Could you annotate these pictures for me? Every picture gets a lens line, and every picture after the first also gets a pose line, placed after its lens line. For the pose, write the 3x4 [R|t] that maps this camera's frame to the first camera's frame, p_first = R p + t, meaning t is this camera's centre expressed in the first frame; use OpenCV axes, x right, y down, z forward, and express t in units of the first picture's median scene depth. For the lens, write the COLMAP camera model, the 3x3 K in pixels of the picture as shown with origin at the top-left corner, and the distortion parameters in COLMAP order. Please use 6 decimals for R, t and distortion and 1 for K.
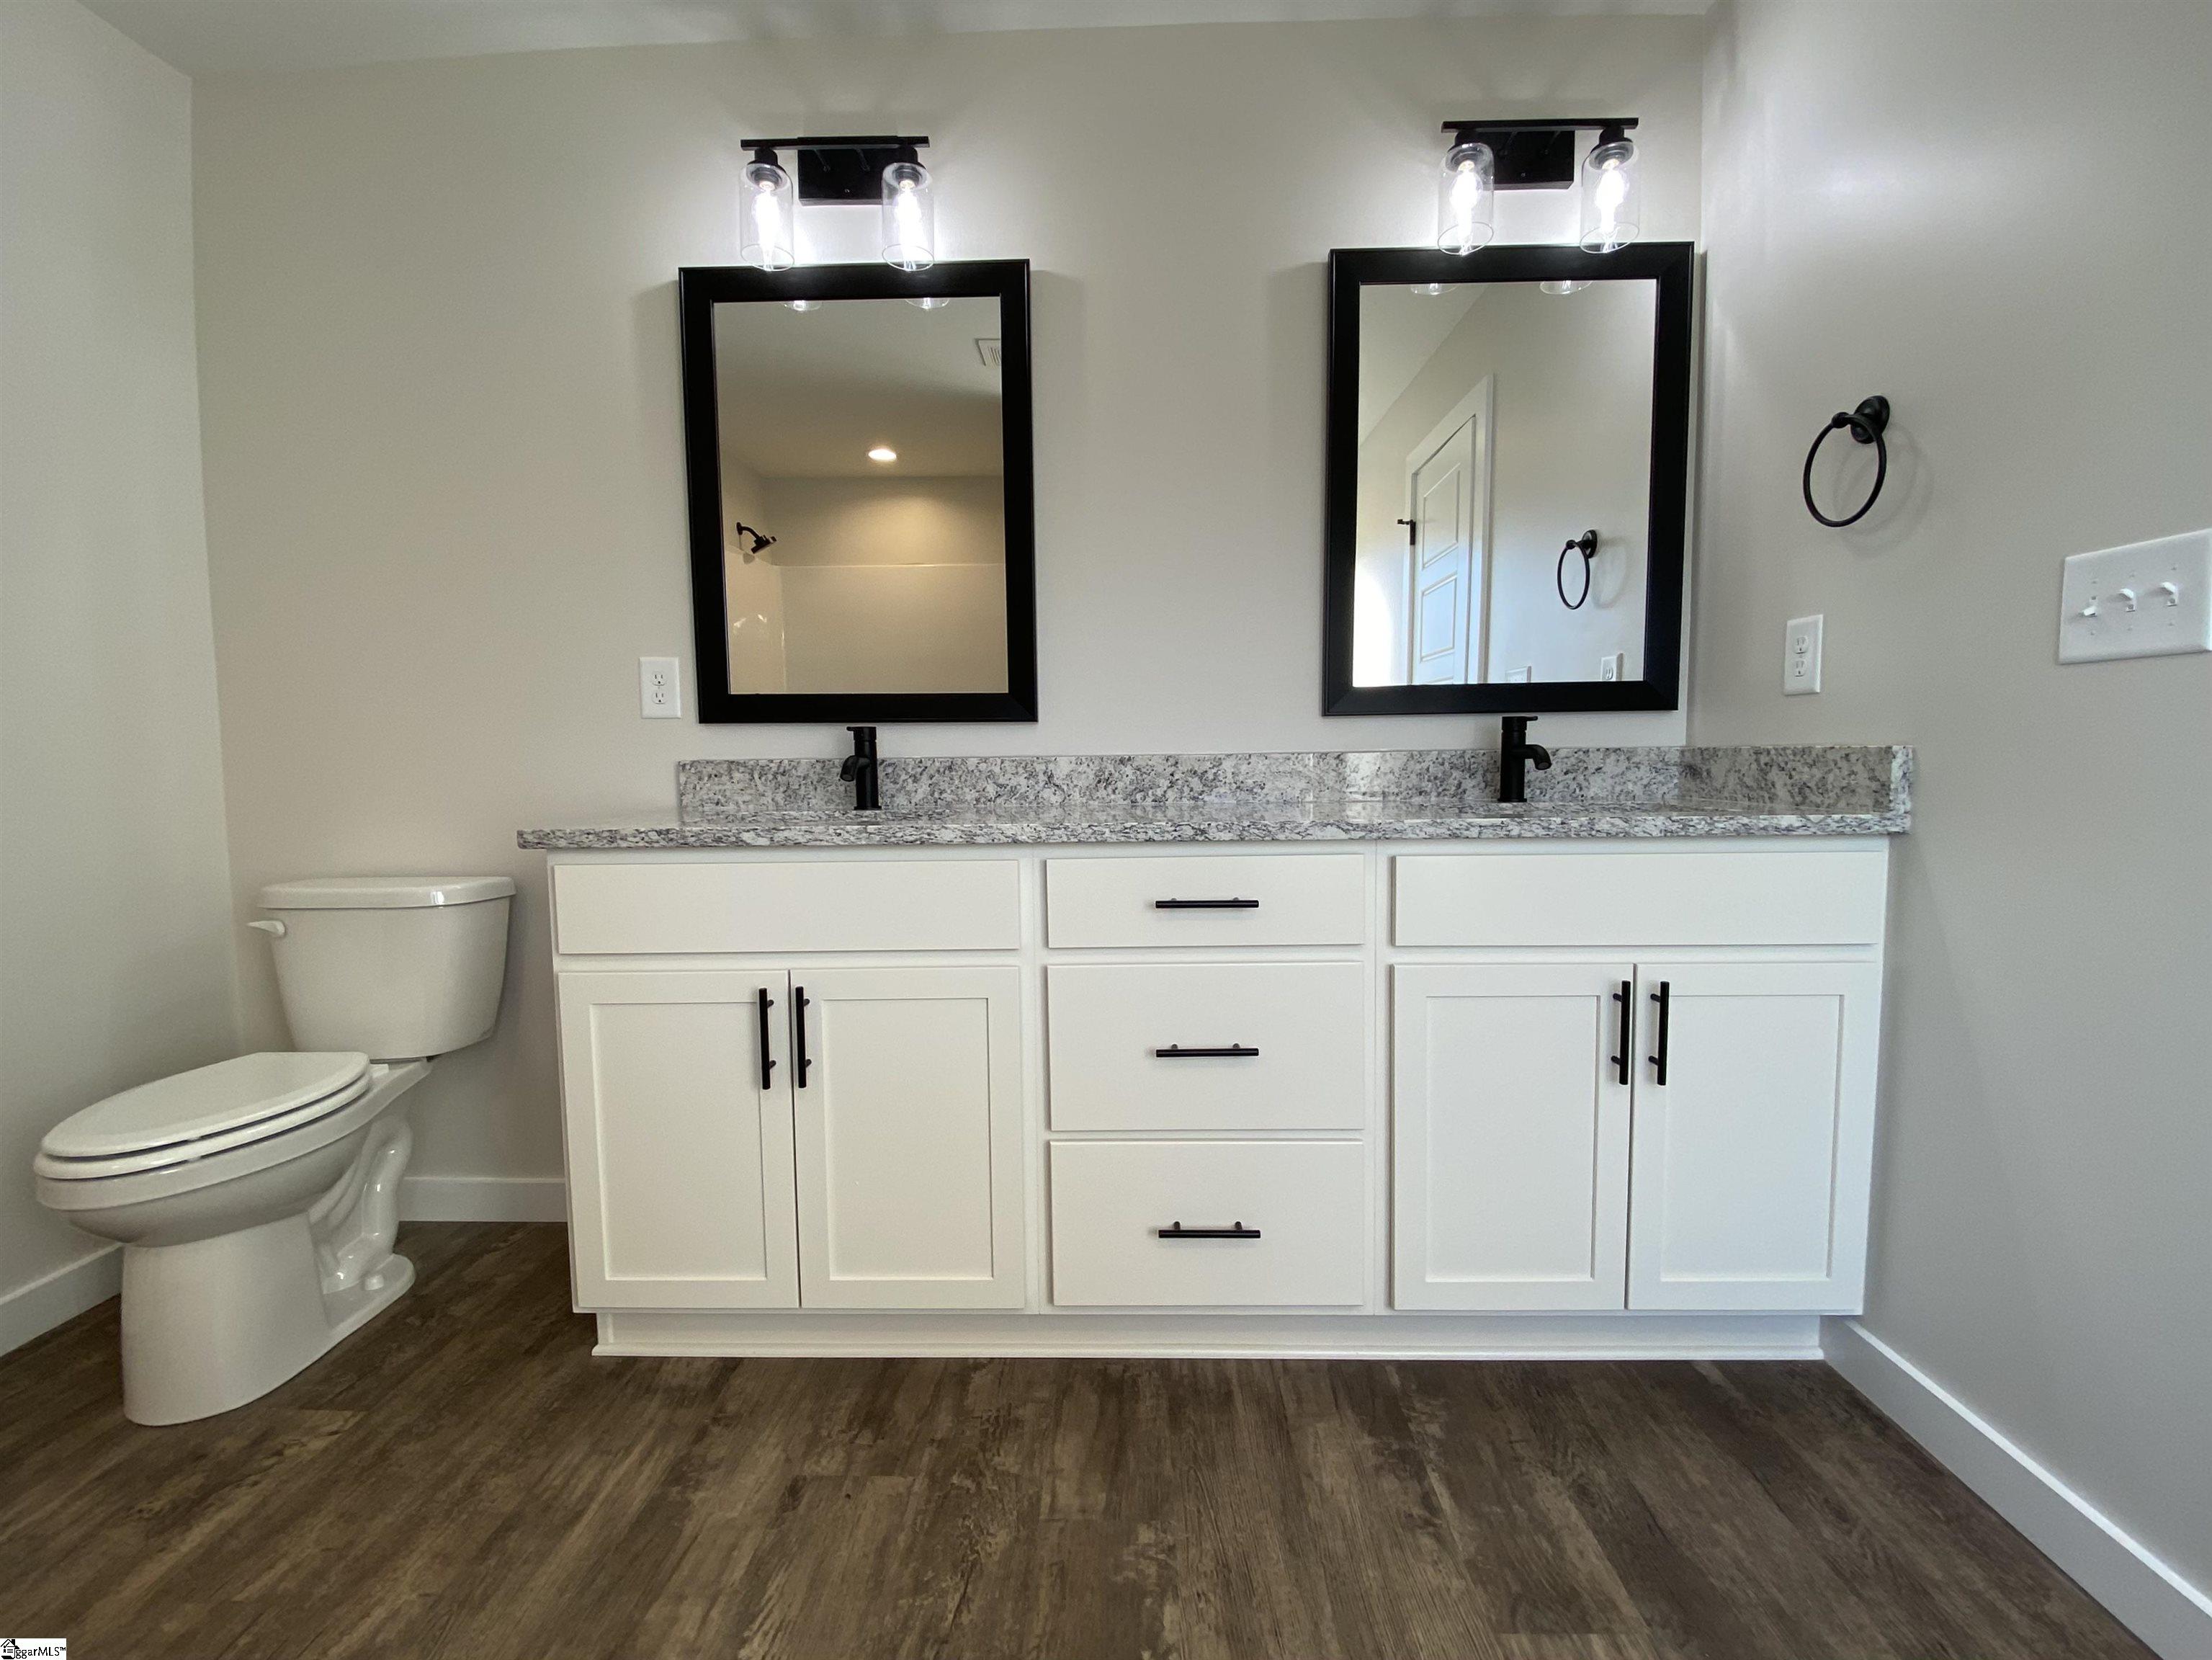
lens RADIAL K [[906.7, 0, 1106.0], [0, 906.7, 830.0], [0, 0, 1]] dist [0.021868, -0.020434]
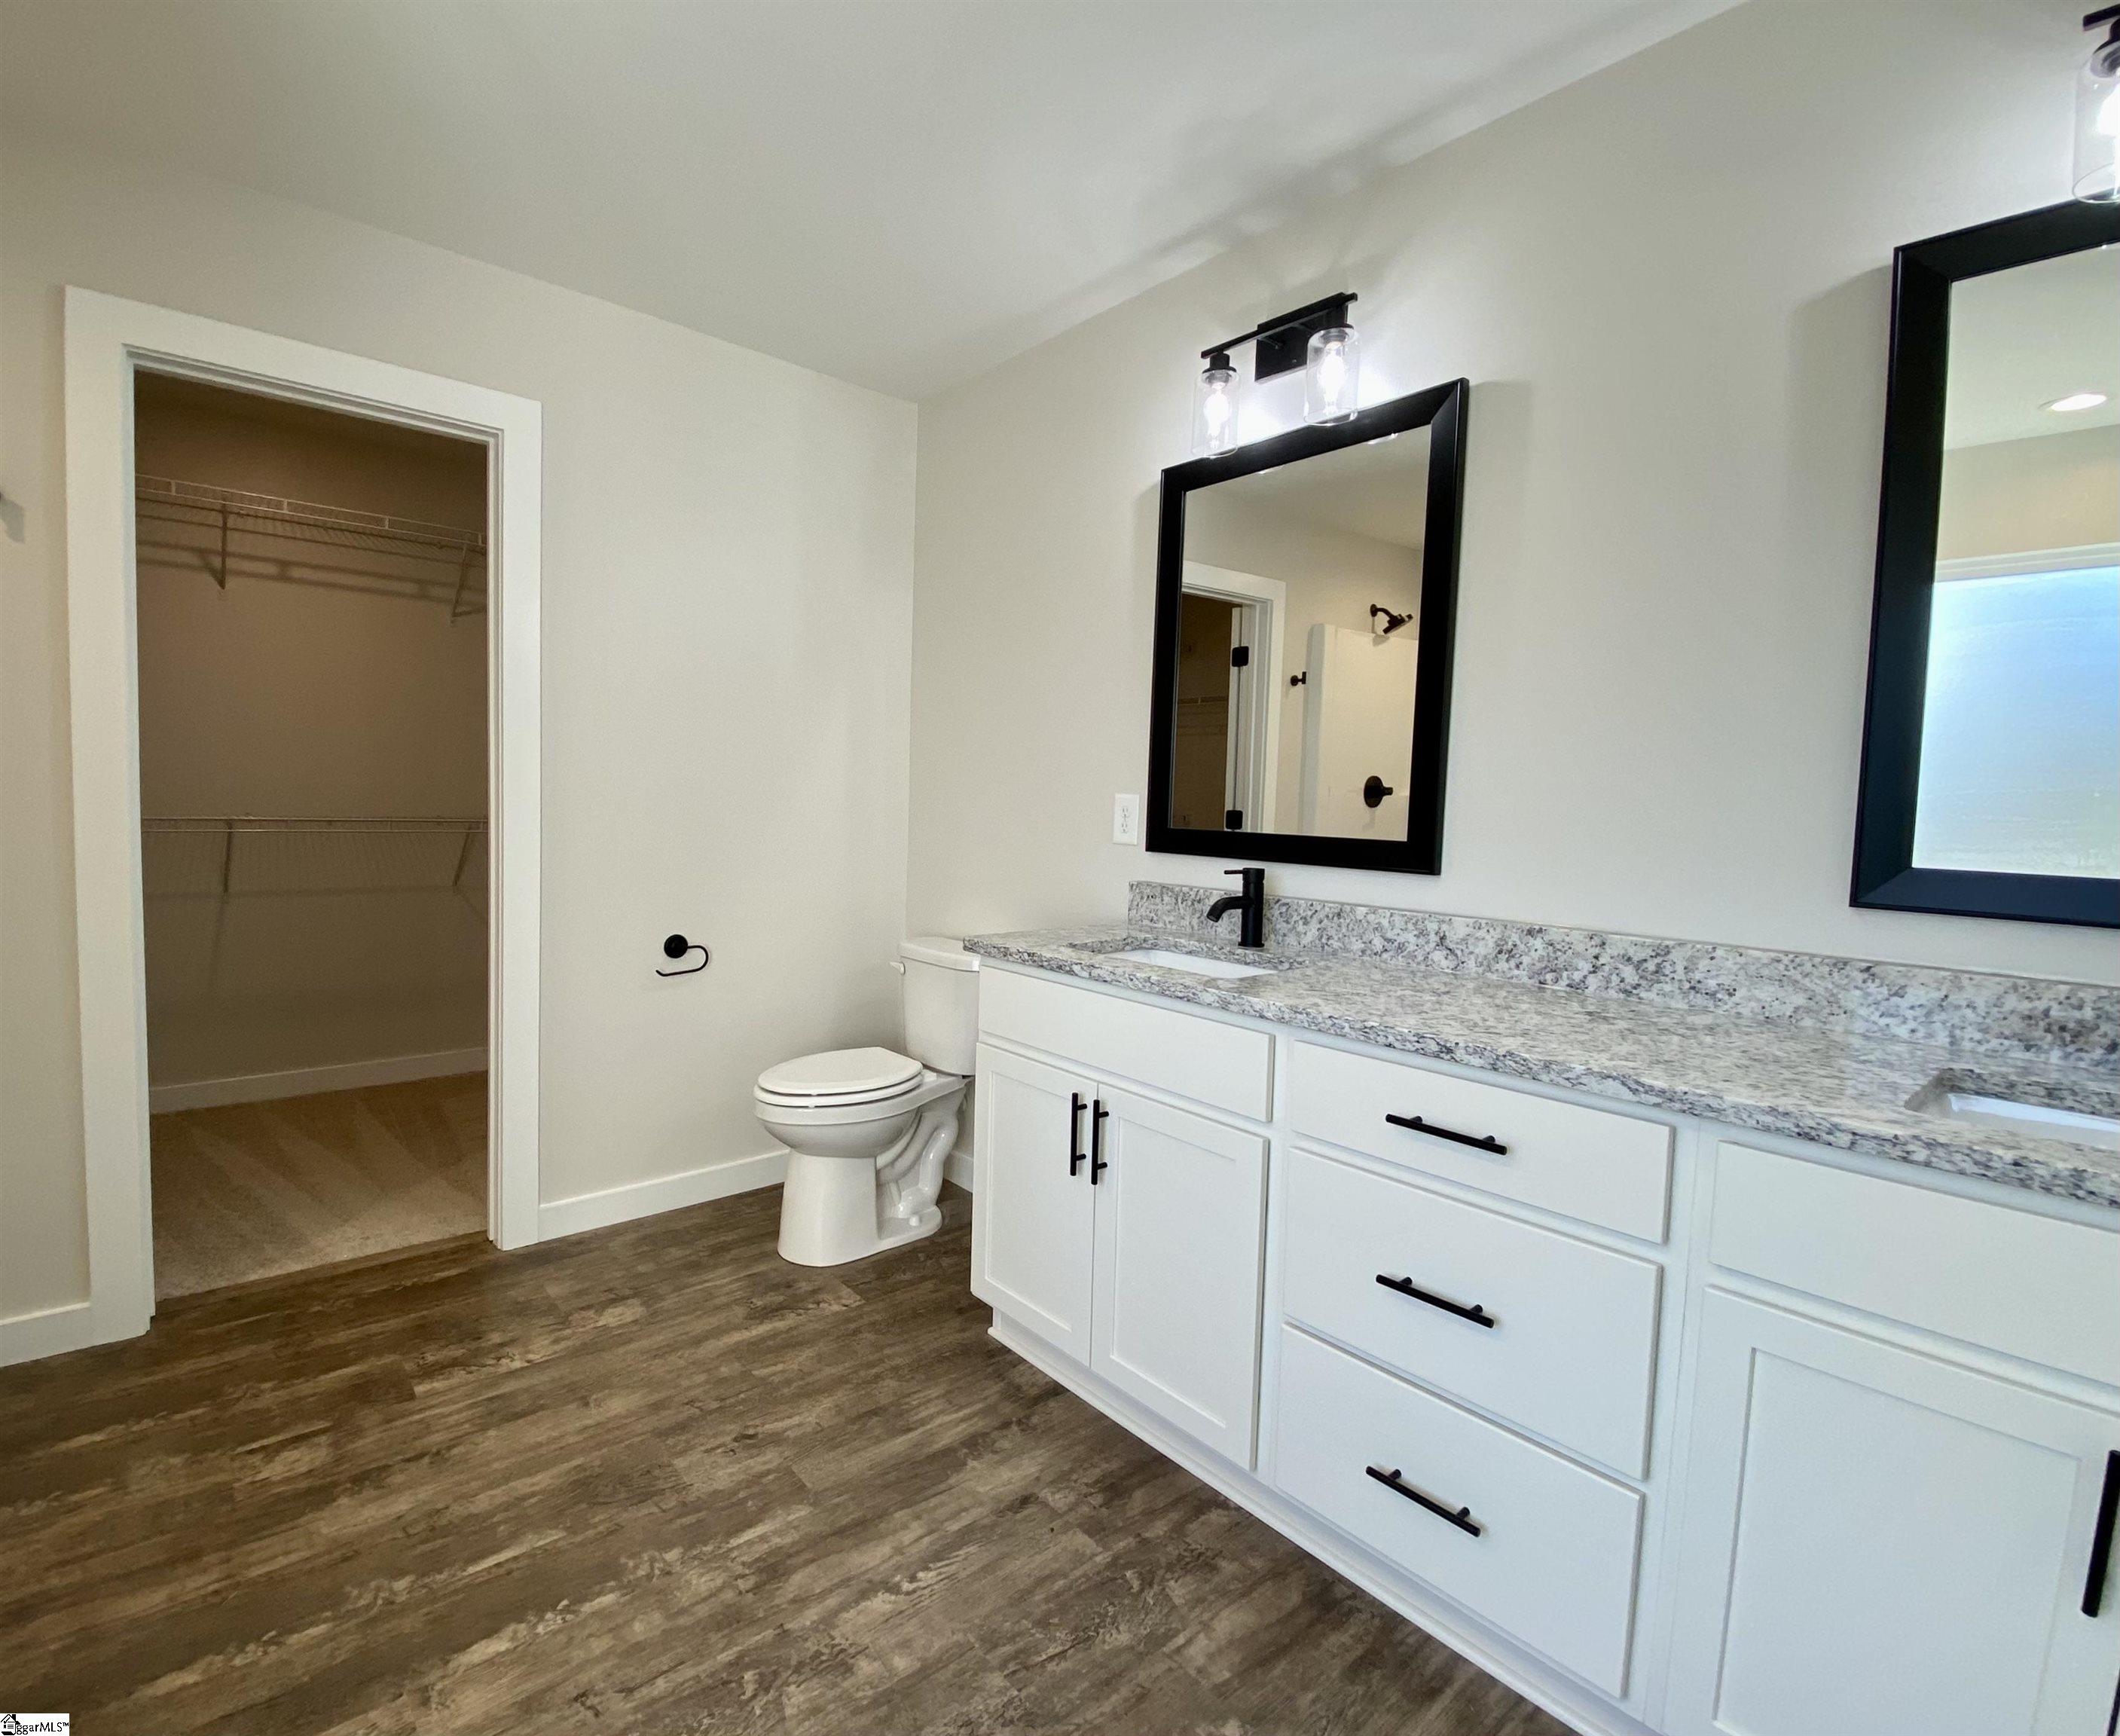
lens RADIAL K [[1026.0, 0, 1051.9], [0, 1026.0, 861.7], [0, 0, 1]] dist [-0.001525, -0.014664]
pose [[0.668867, 0.096620, -0.737076, 0.542587], [-0.105788, 0.993798, 0.034273, -0.165350], [0.735816, 0.055050, 0.674940, 0.036414]]
